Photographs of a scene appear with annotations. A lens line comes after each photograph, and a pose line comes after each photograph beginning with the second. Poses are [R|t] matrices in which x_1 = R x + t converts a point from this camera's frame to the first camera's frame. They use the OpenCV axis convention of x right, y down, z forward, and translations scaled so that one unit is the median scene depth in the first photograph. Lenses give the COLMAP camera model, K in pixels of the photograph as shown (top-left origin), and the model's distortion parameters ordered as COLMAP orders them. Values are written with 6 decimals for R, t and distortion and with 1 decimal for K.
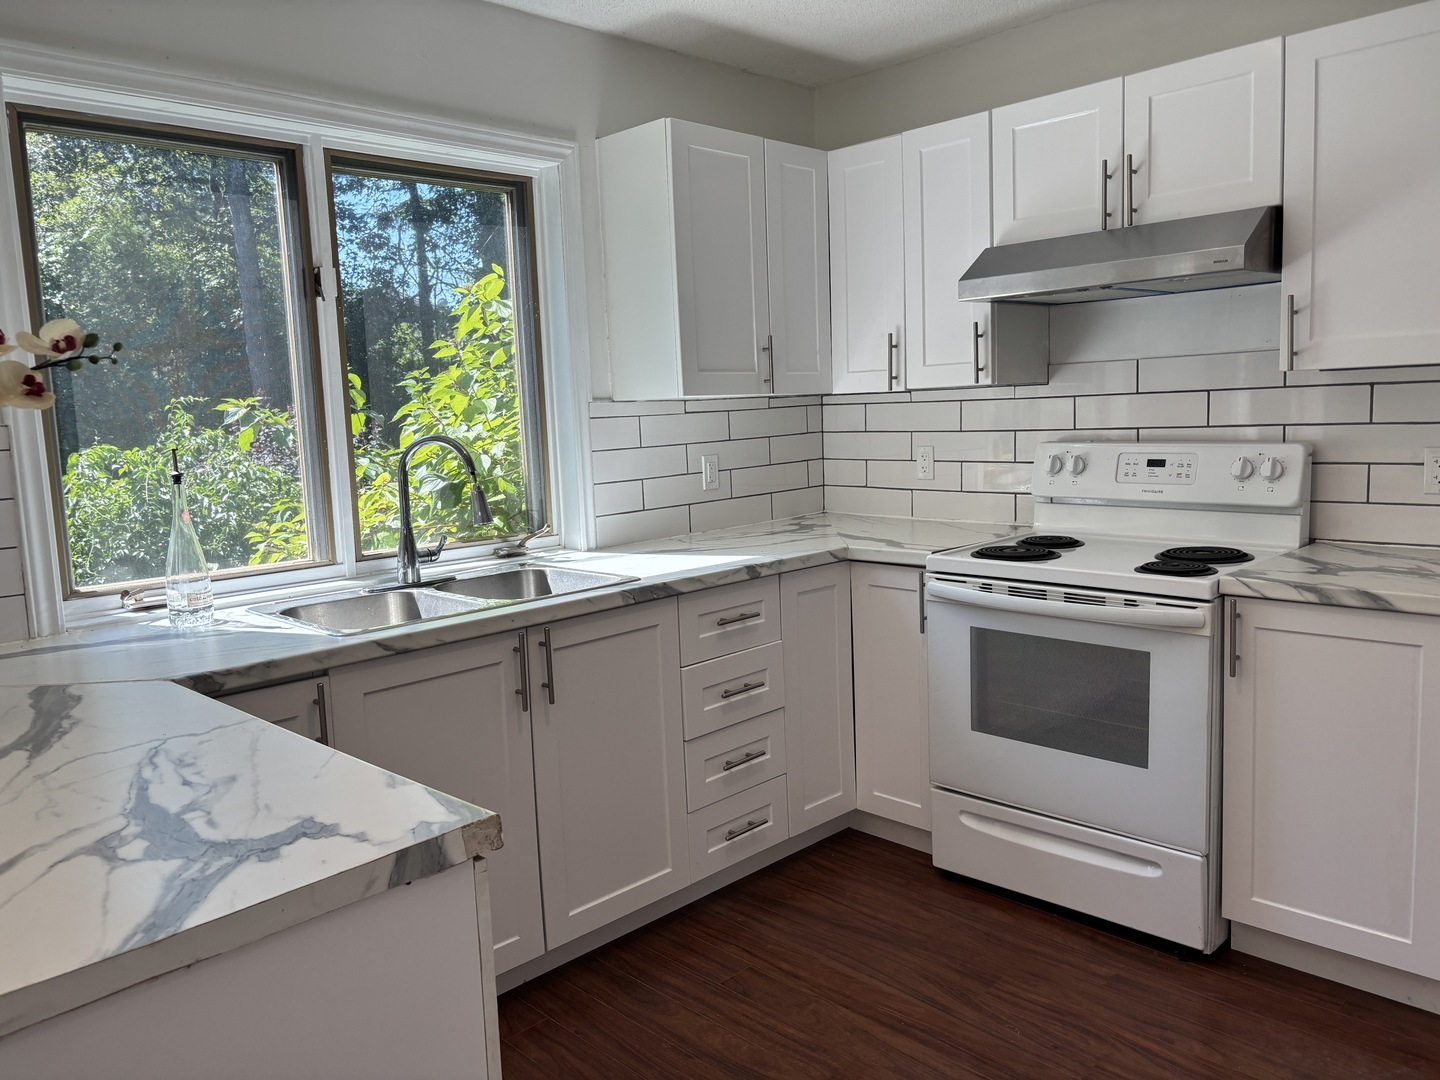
lens RADIAL K [[1078.0, 0, 713.2], [0, 1078.0, 538.6], [0, 0, 1]] dist [0.026990, -0.023746]
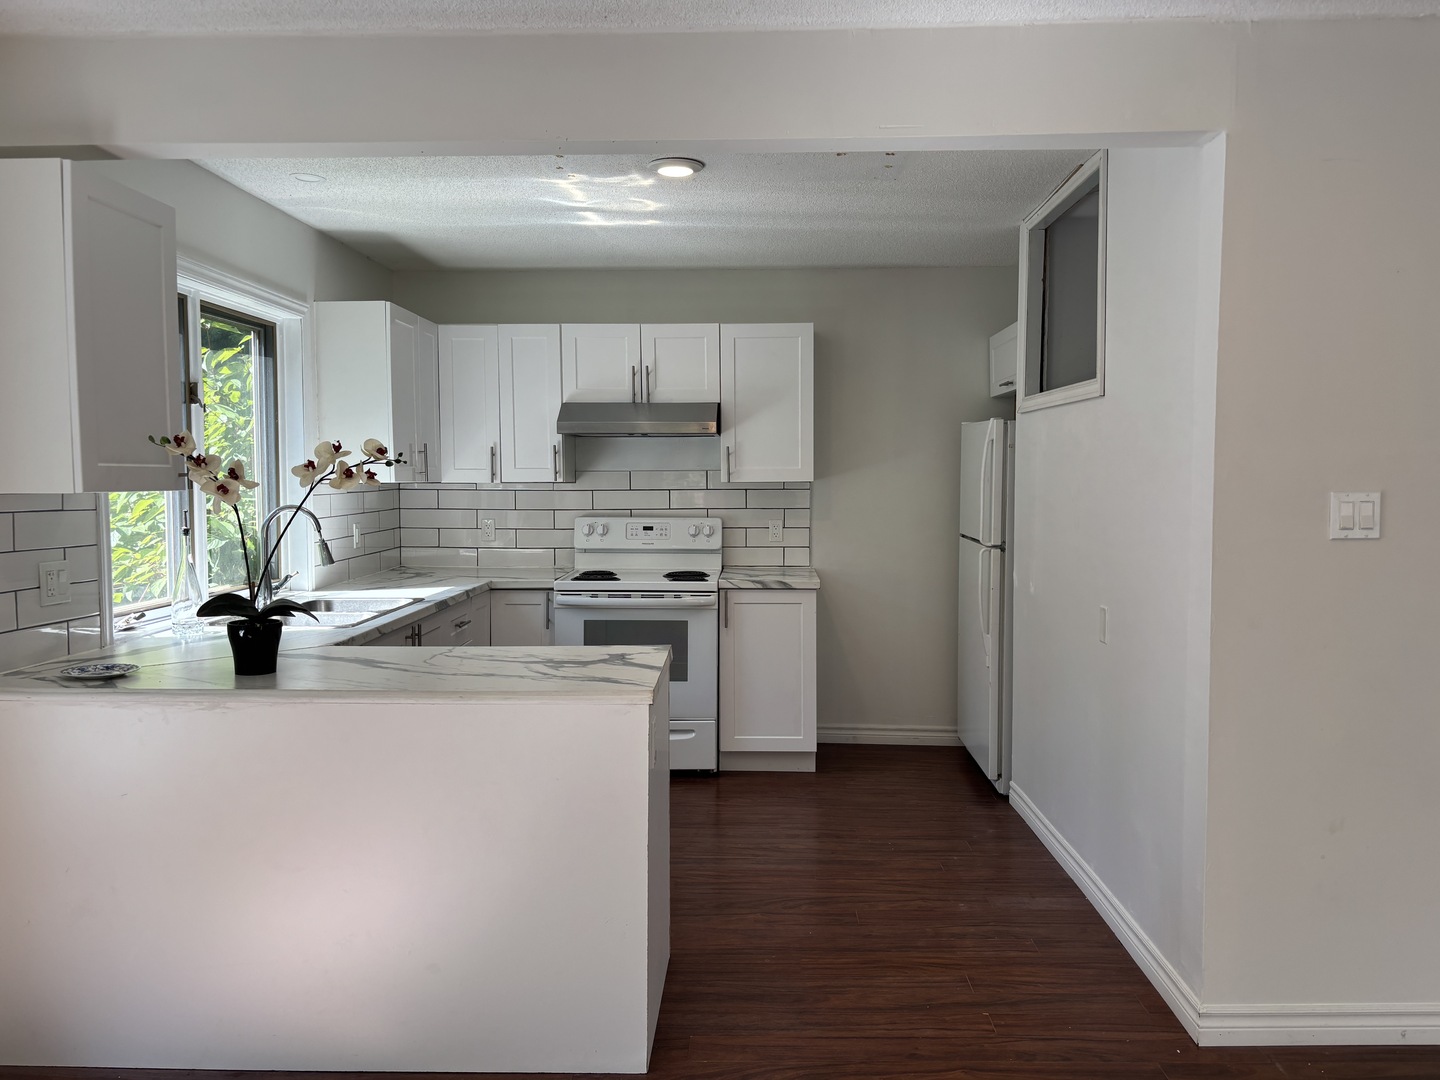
lens RADIAL K [[1078.0, 0, 726.2], [0, 1078.0, 539.9], [0, 0, 1]] dist [0.026990, -0.023746]
pose [[0.733217, -0.002804, 0.679989, -0.752784], [0.056790, 0.996750, -0.057126, 0.062838], [-0.677619, 0.080502, 0.730994, -0.426391]]
